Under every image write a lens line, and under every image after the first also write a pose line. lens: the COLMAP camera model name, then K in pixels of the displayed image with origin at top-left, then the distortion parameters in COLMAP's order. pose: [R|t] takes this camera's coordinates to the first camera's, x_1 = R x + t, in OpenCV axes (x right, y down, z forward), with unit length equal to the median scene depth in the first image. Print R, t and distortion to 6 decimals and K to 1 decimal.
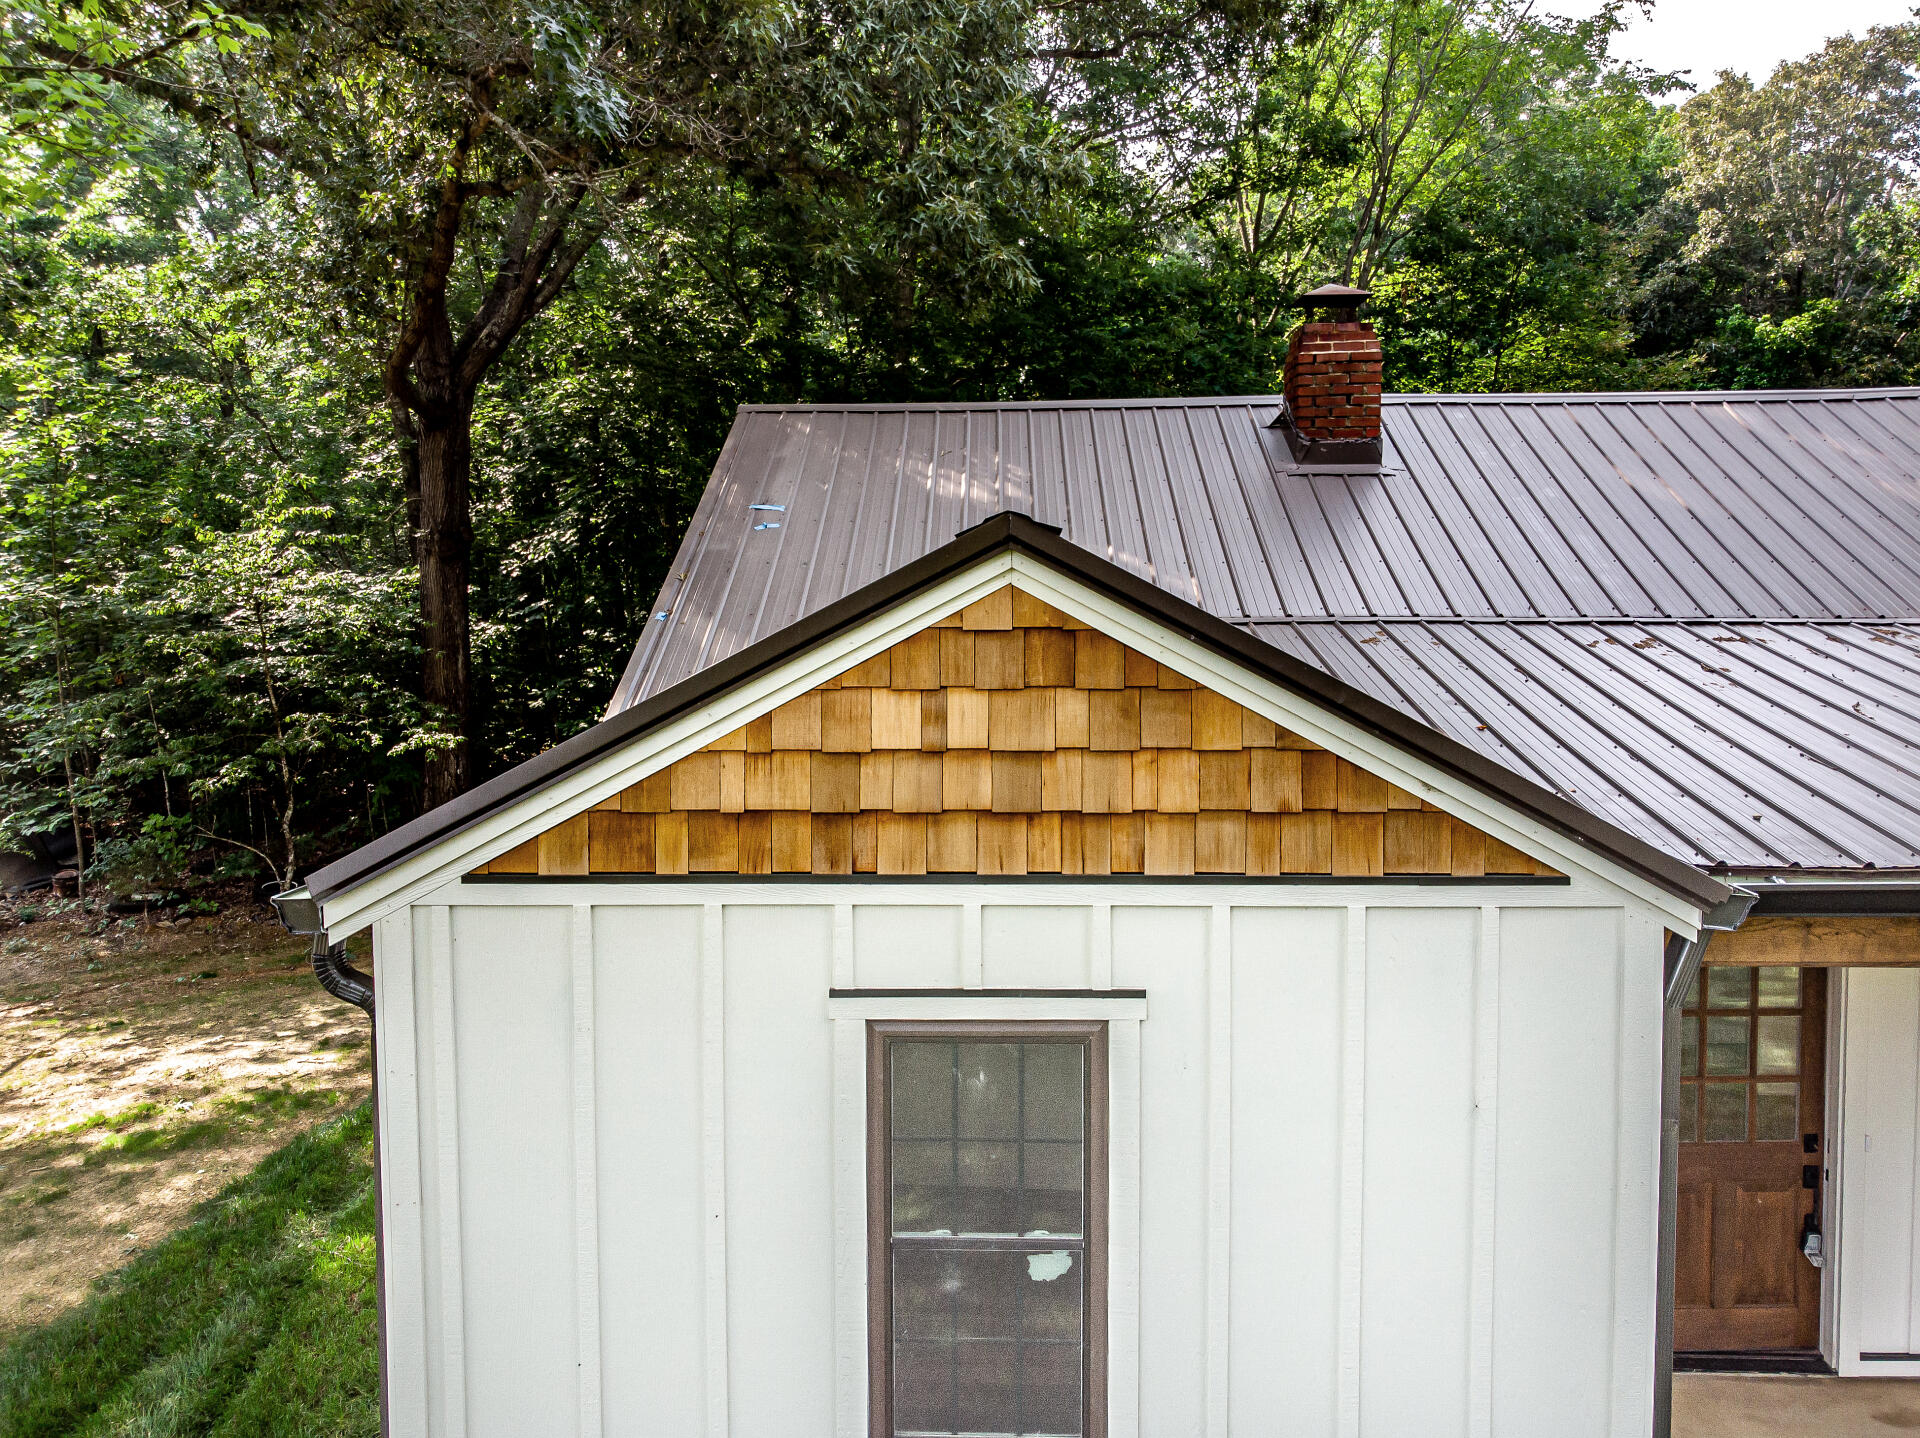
lens RADIAL K [[1475.2, 0, 947.7], [0, 1475.2, 713.0], [0, 0, 1]] dist [0.002838, 0.008506]
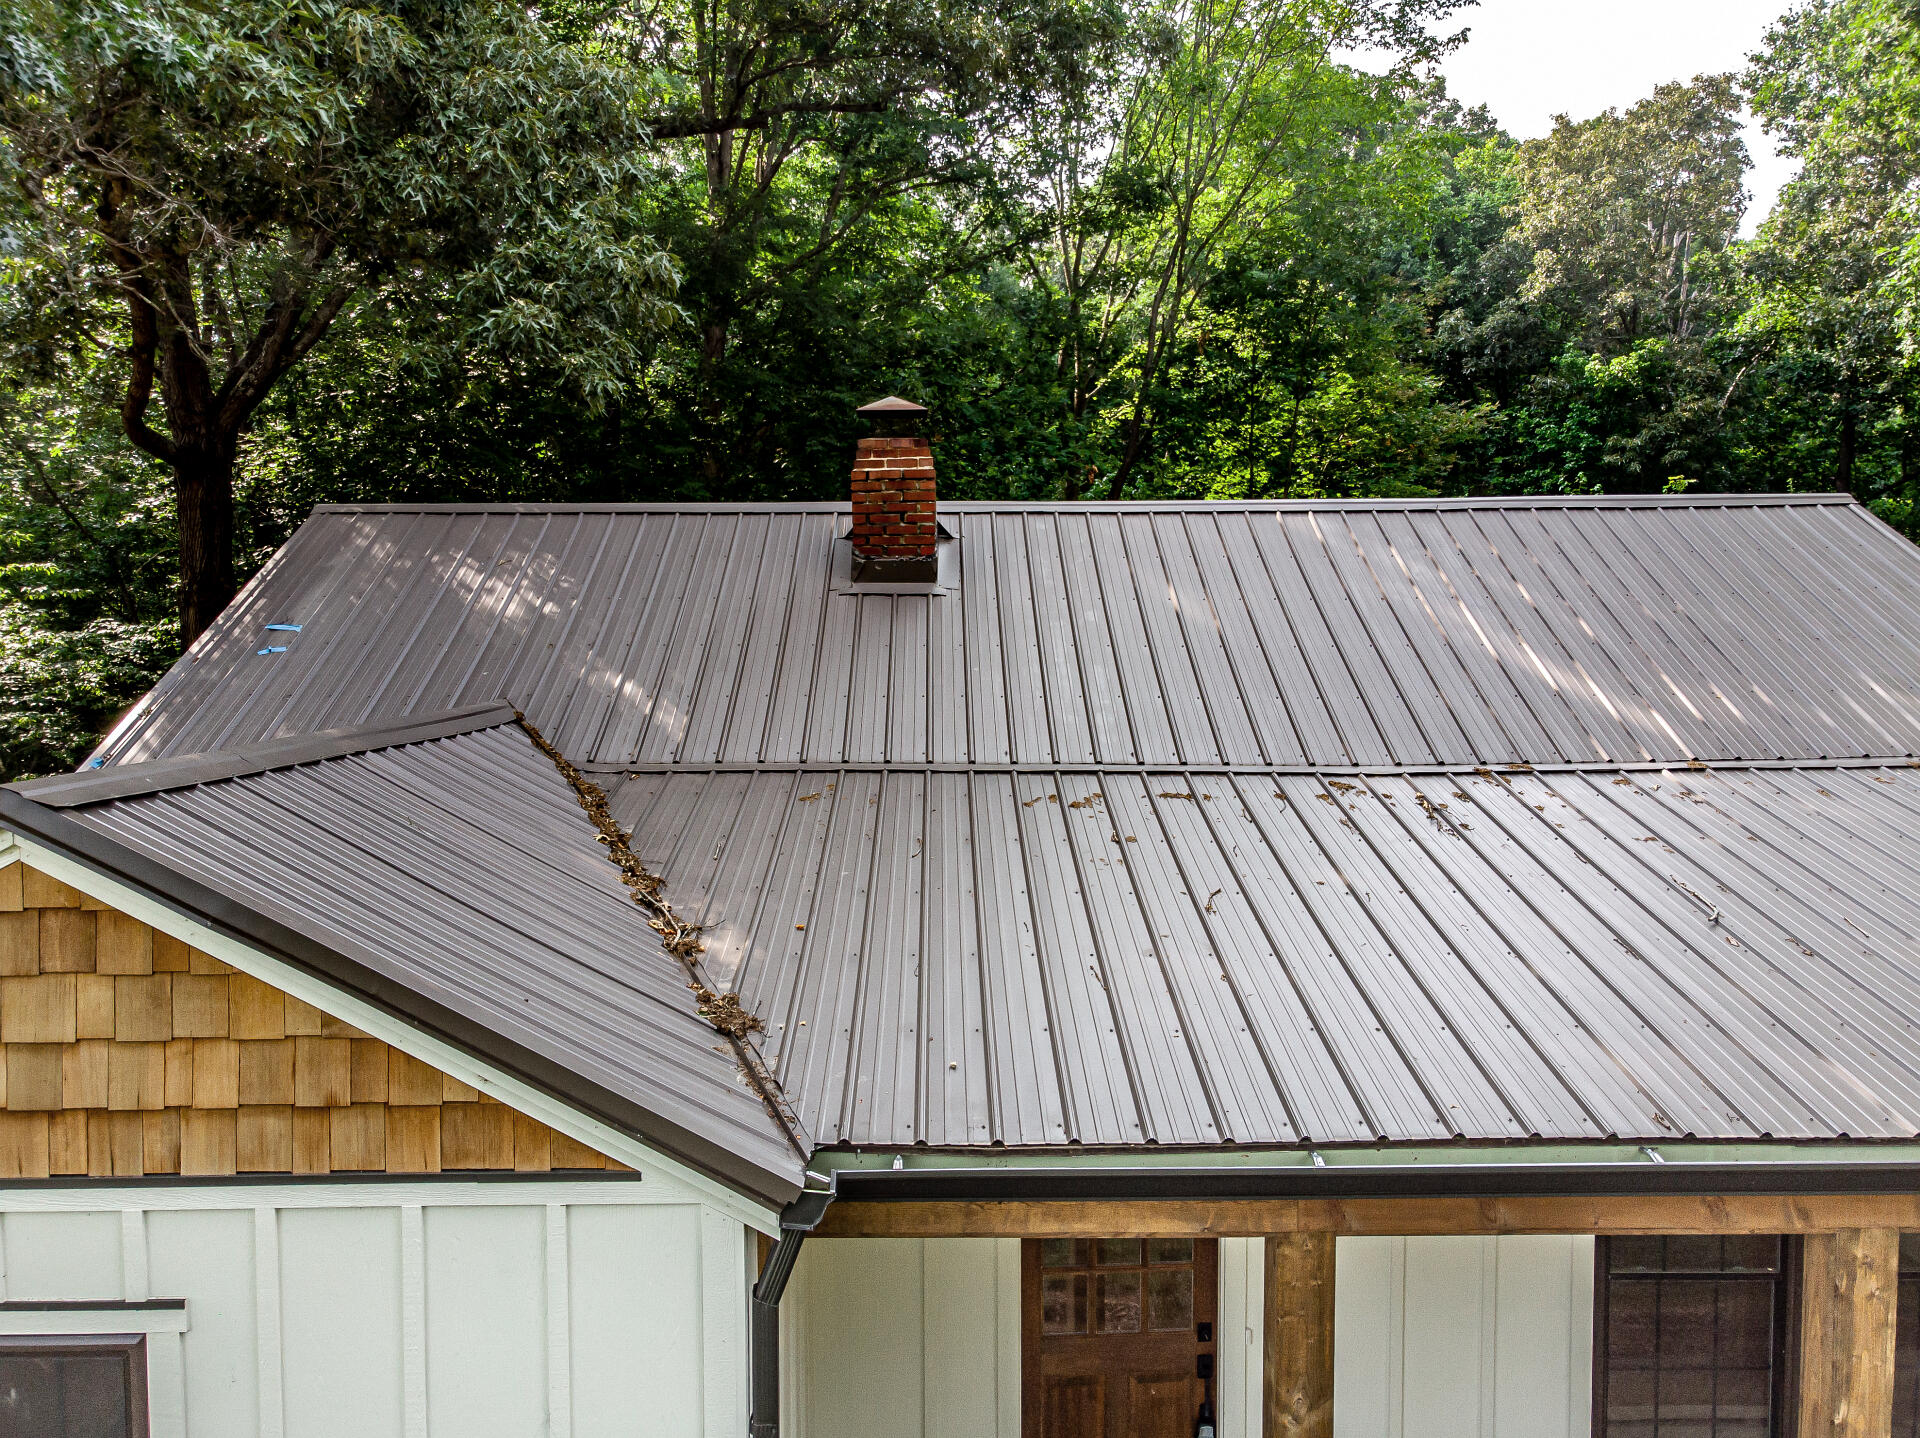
lens RADIAL K [[1449.6, 0, 957.0], [0, 1449.6, 706.3], [0, 0, 1]] dist [0.021111, -0.005046]
pose [[0.999017, -0.001262, 0.044300, 0.265575], [0.001481, 0.999987, -0.004916, -0.081482], [-0.044293, 0.004977, 0.999006, 0.033223]]
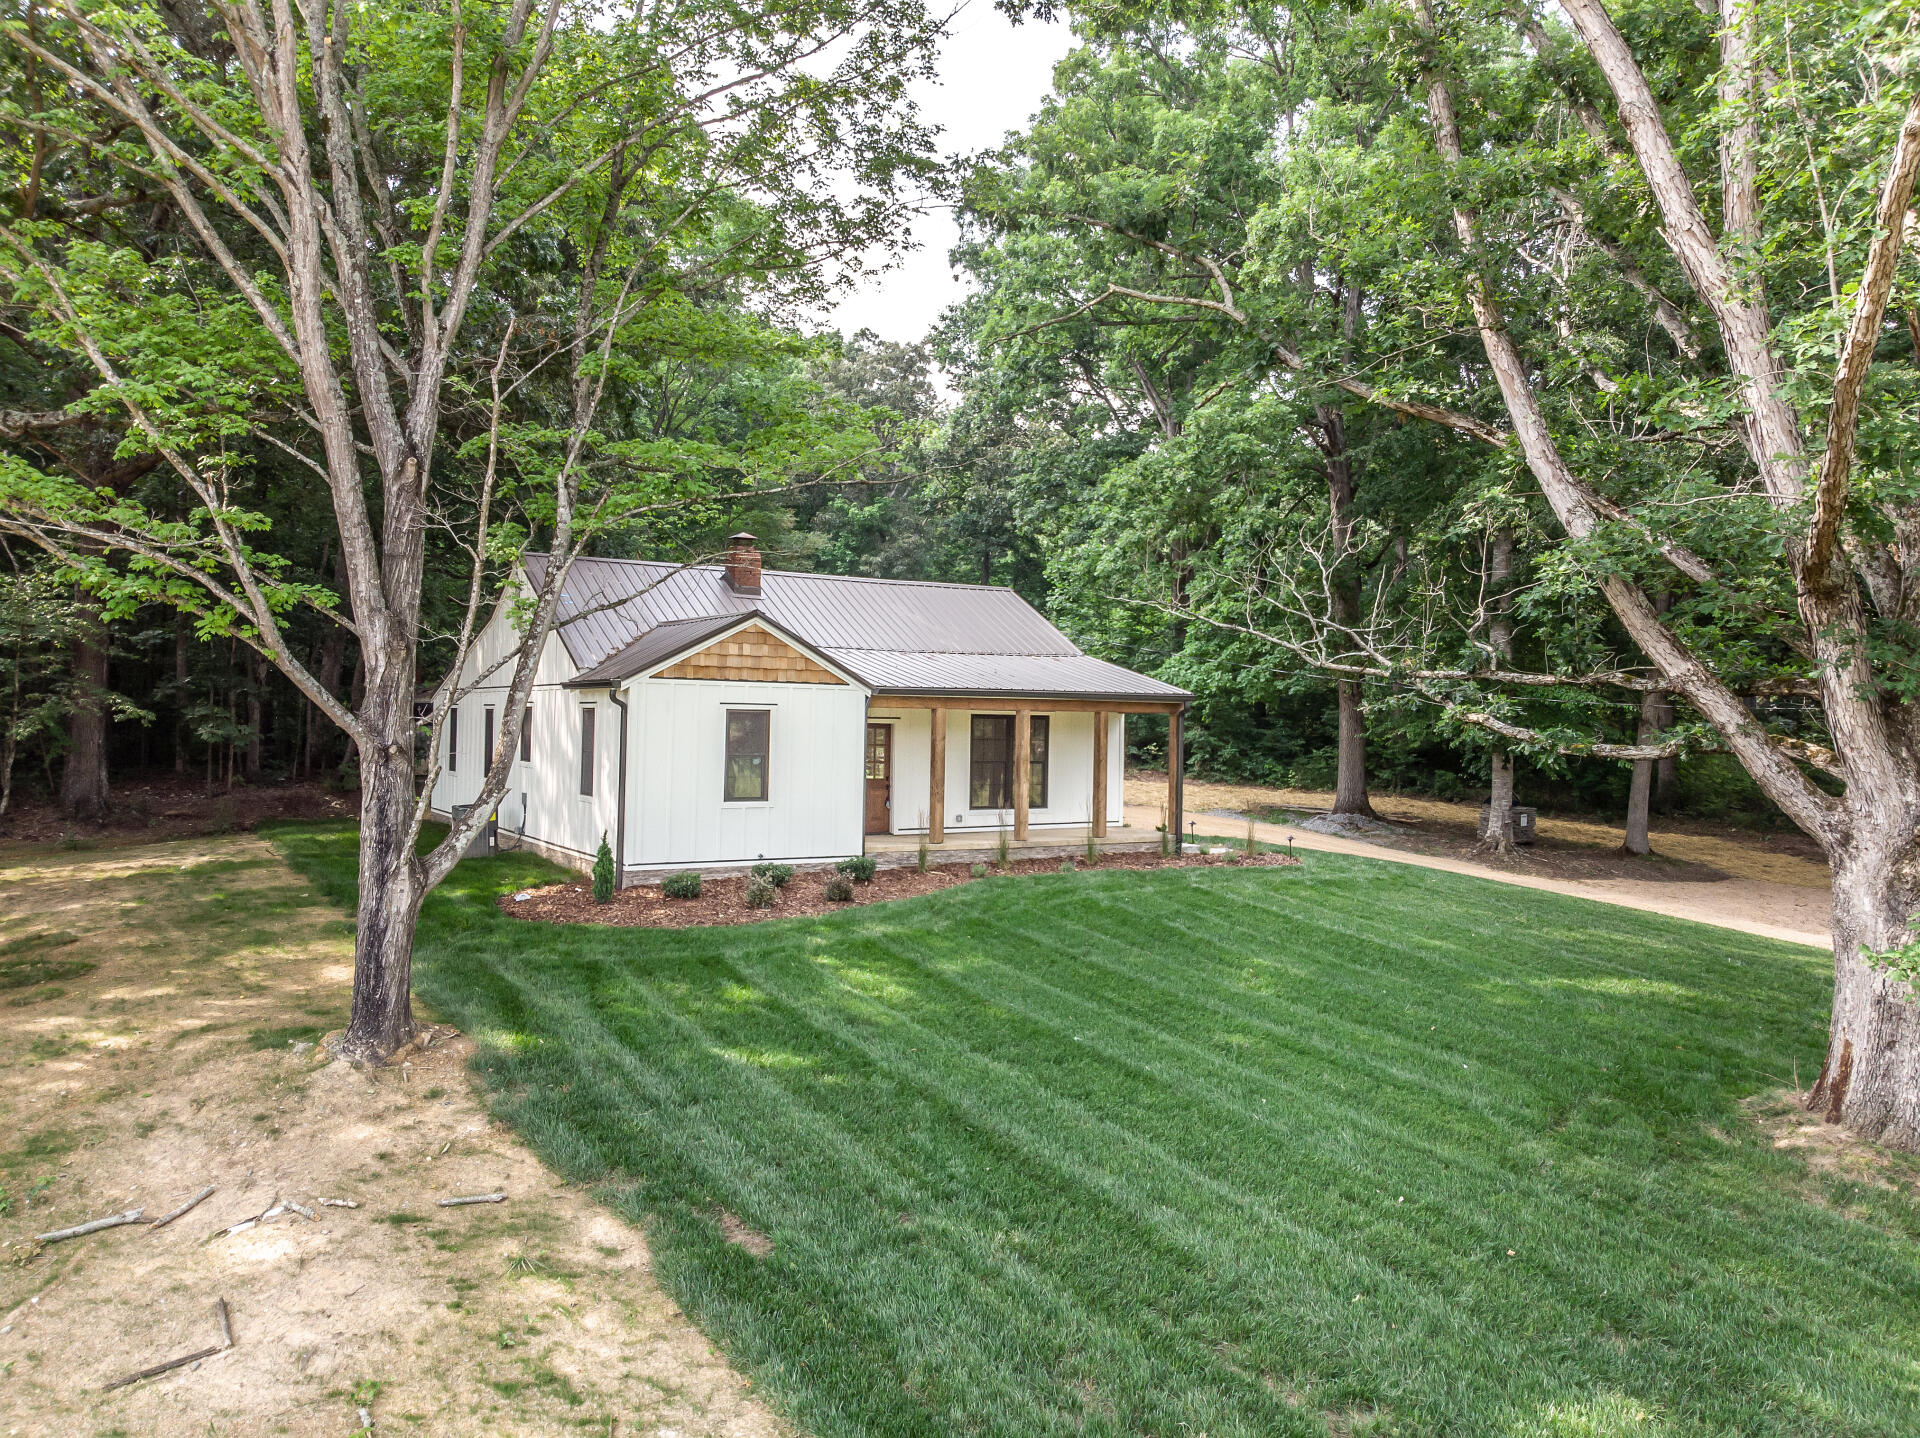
lens RADIAL K [[1449.6, 0, 957.0], [0, 1449.6, 706.3], [0, 0, 1]] dist [0.021111, -0.005046]
pose [[0.833938, 0.026141, 0.551238, -0.982977], [0.009118, 0.998088, -0.061127, 0.236149], [-0.551782, 0.056003, 0.832106, -1.637785]]
